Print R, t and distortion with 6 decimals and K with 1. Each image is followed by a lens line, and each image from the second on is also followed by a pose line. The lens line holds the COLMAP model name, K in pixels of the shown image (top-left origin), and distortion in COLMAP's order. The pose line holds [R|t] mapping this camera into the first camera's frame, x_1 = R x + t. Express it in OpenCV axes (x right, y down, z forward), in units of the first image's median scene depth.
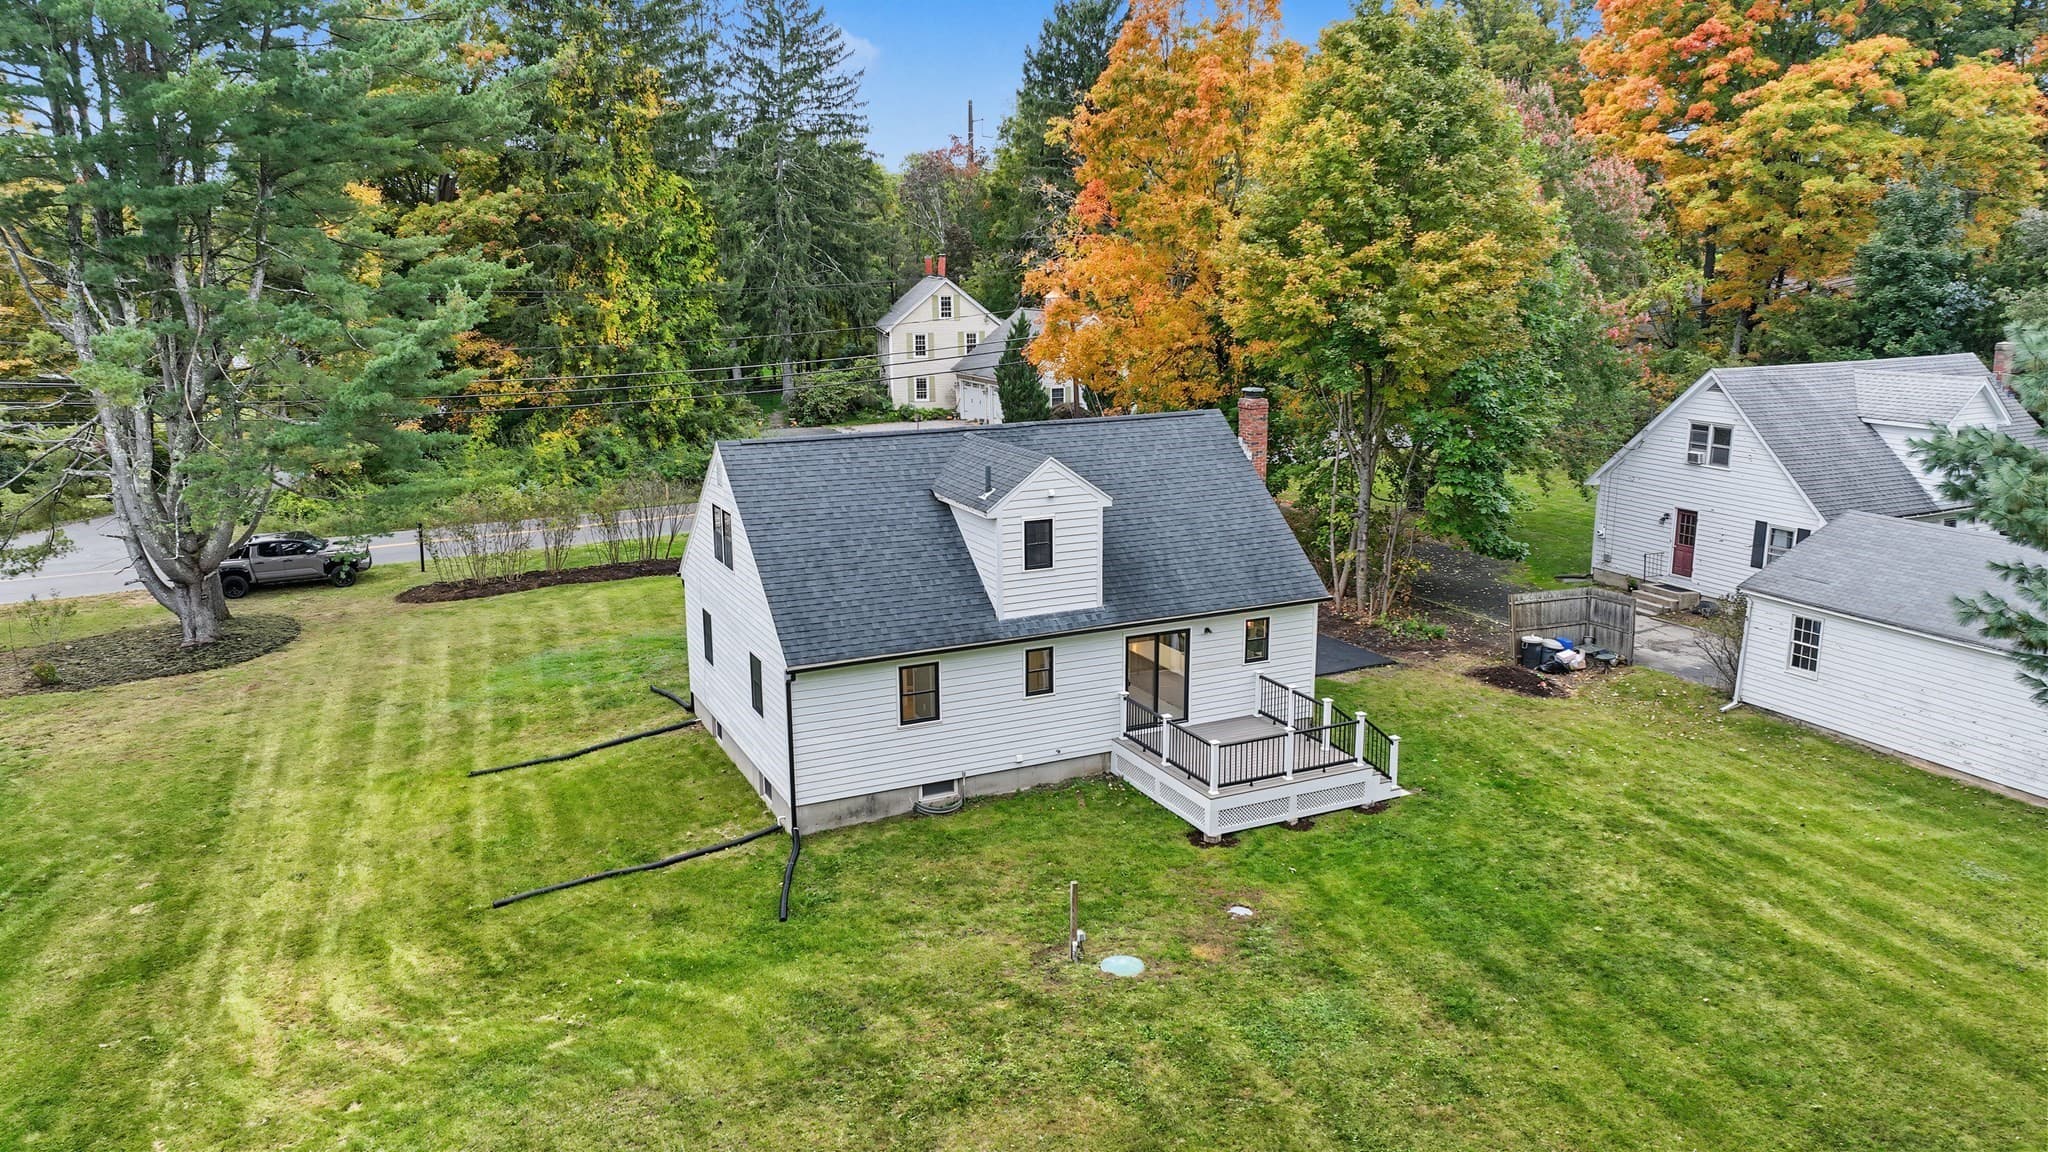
lens RADIAL K [[1451.1, 0, 1024.0], [0, 1451.1, 576.0], [0, 0, 1]] dist [-0.001730, 0.002775]
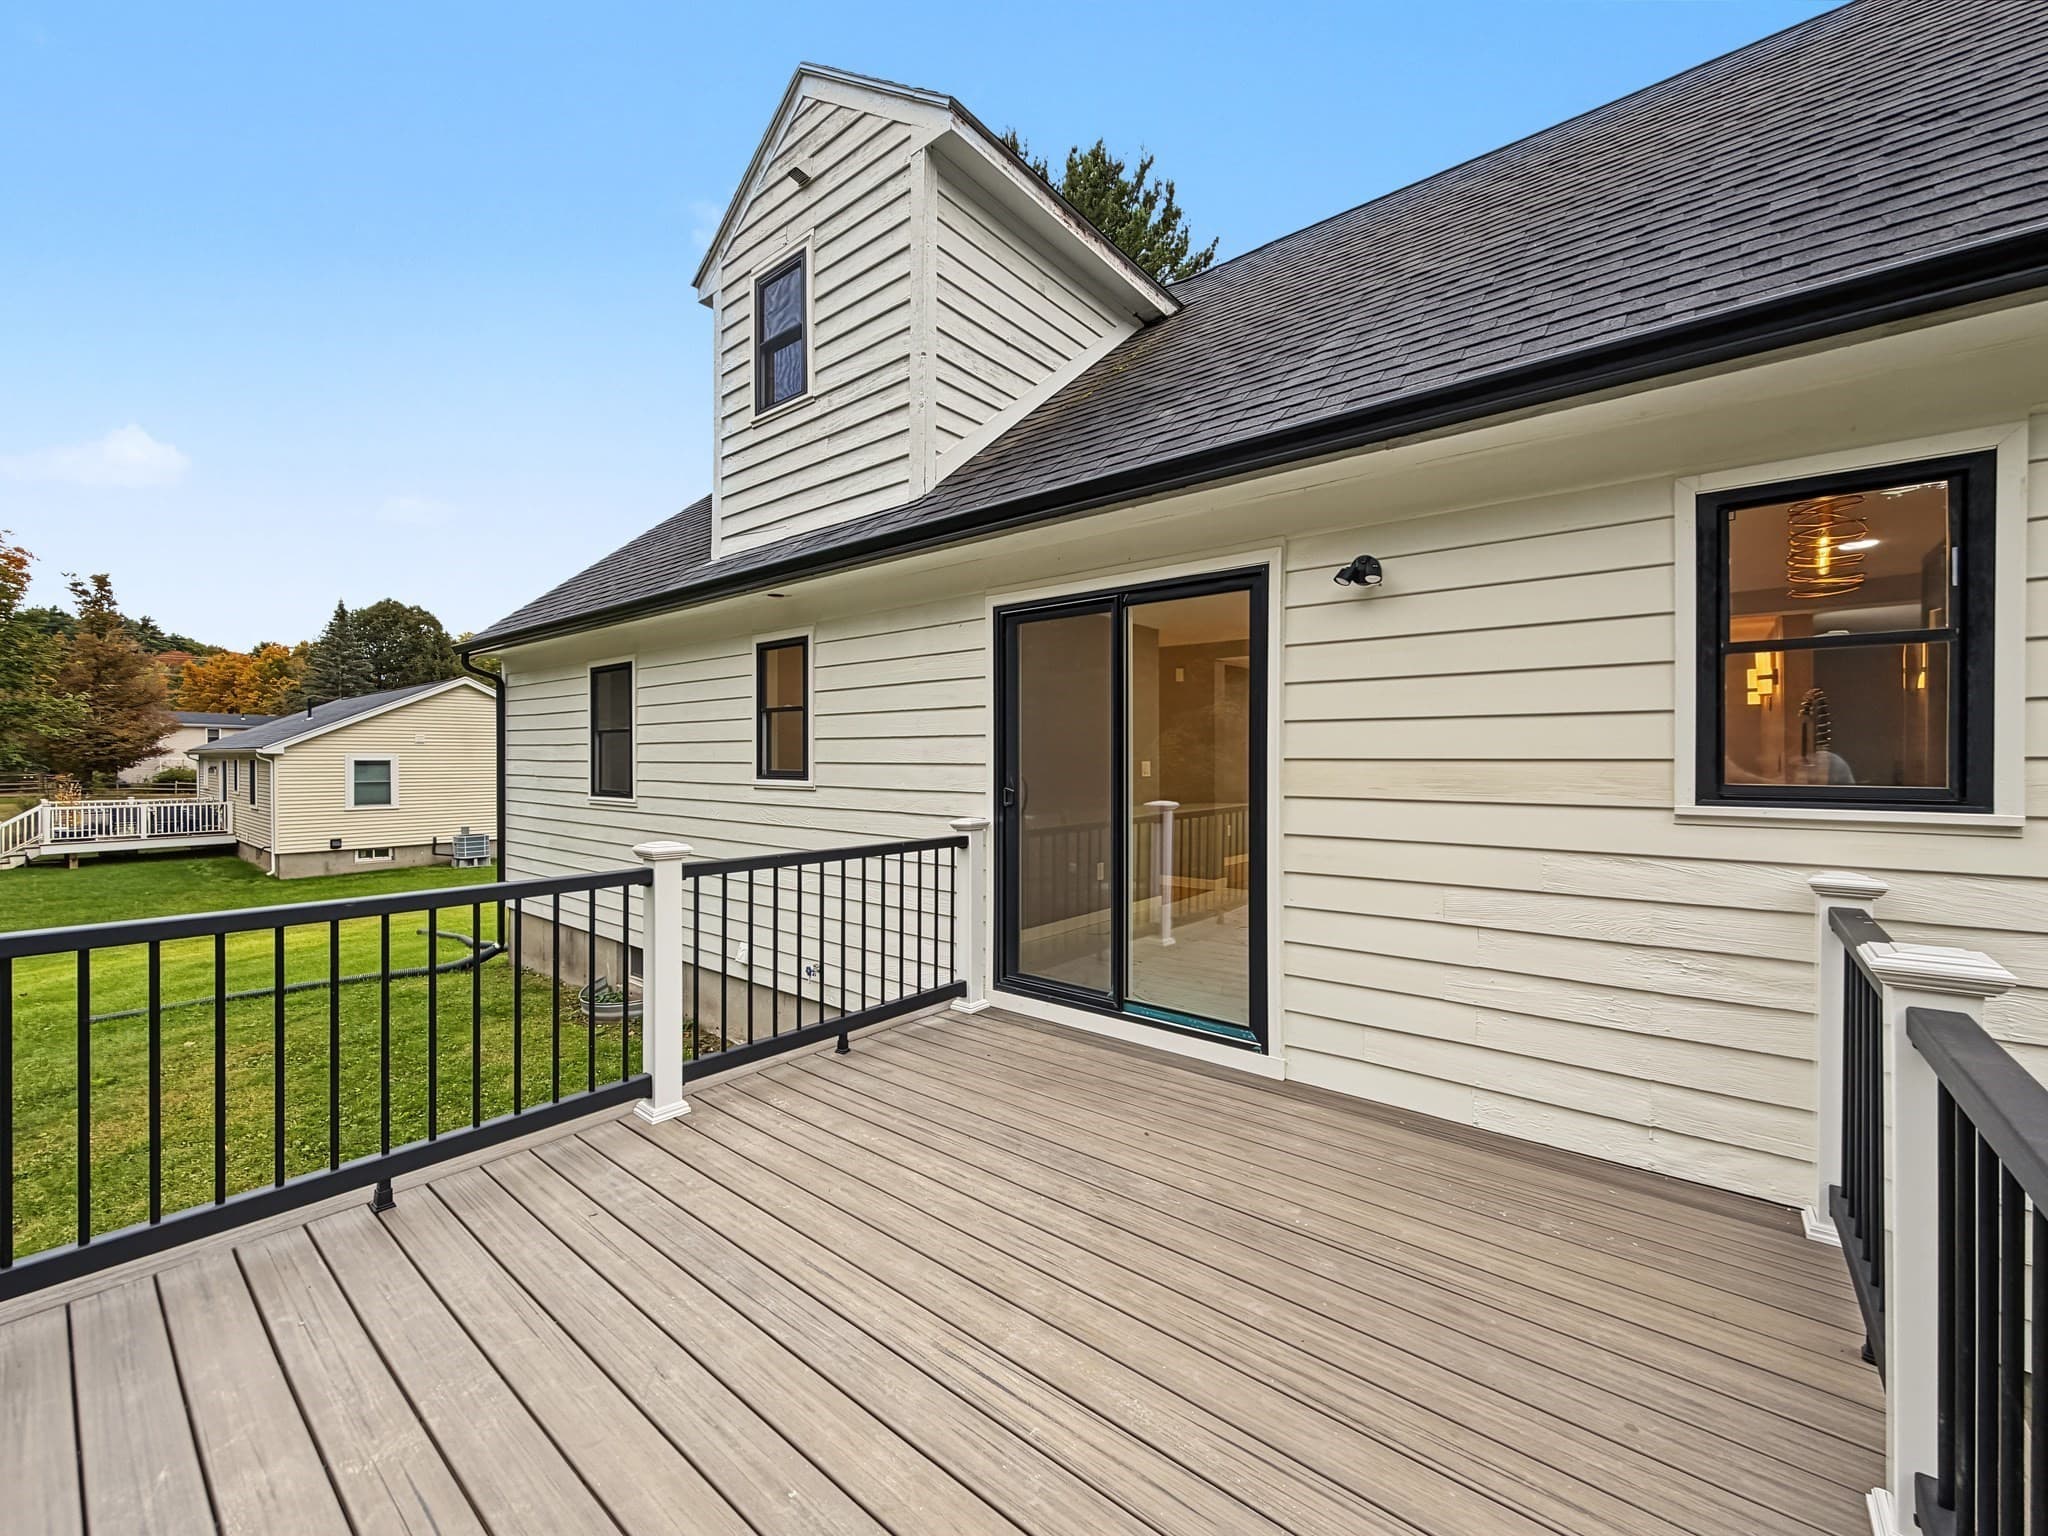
lens RADIAL K [[818.5, 0, 1024.0], [0, 818.5, 768.0], [0, 0, 1]] dist [-0.000975, -0.000101]
pose [[0.426751, 0.018564, -0.904179, 0.212915], [-0.204695, 0.975826, -0.076576, 0.082793], [0.880900, 0.217759, 0.420234, 0.974530]]
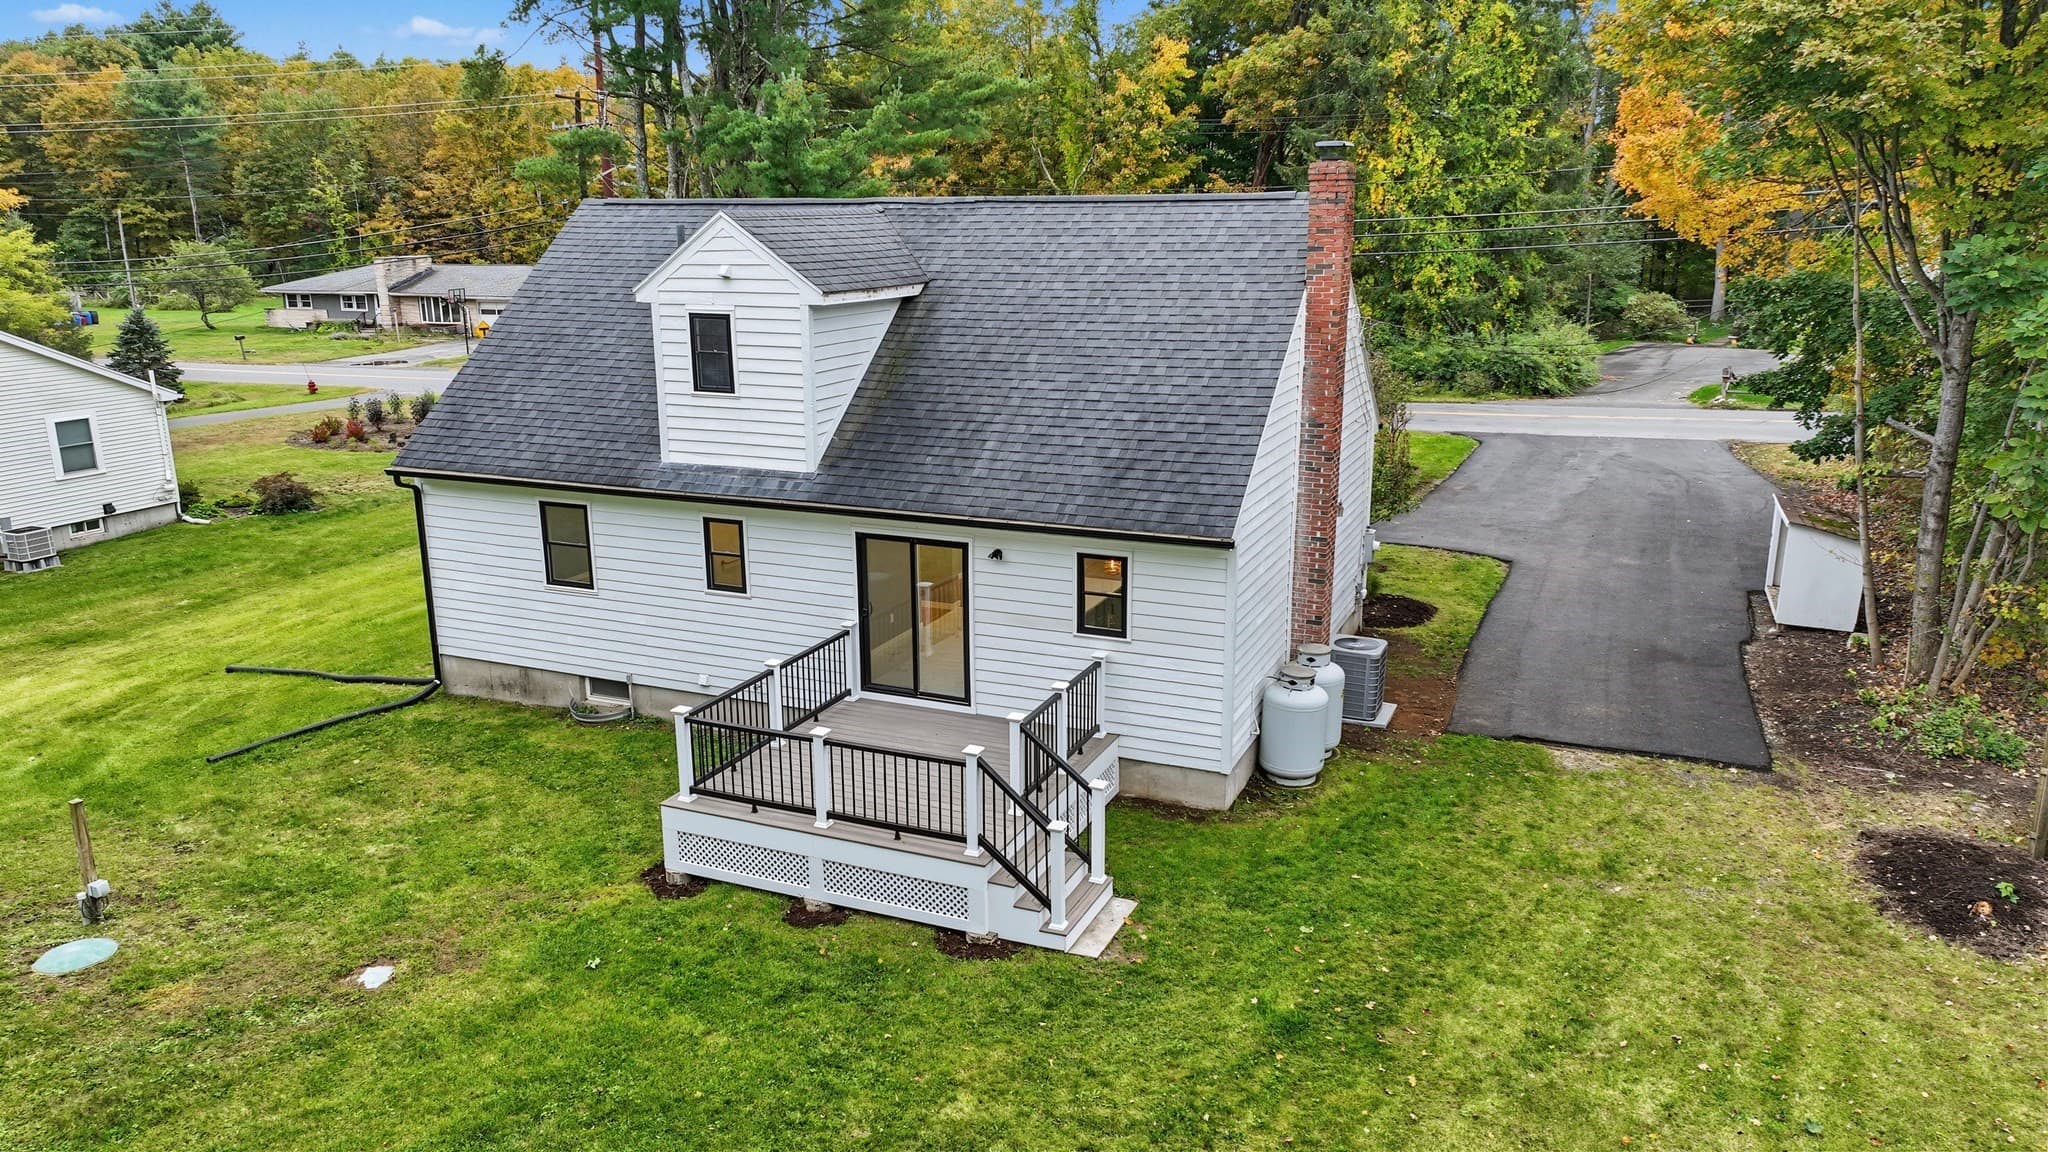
lens RADIAL K [[1451.1, 0, 1024.0], [0, 1451.1, 576.0], [0, 0, 1]] dist [-0.001730, 0.002775]
pose [[0.655962, 0.193447, -0.729583, 0.573268], [-0.166920, 0.979846, 0.109727, -0.018269], [0.736106, 0.049805, 0.675032, 0.663838]]
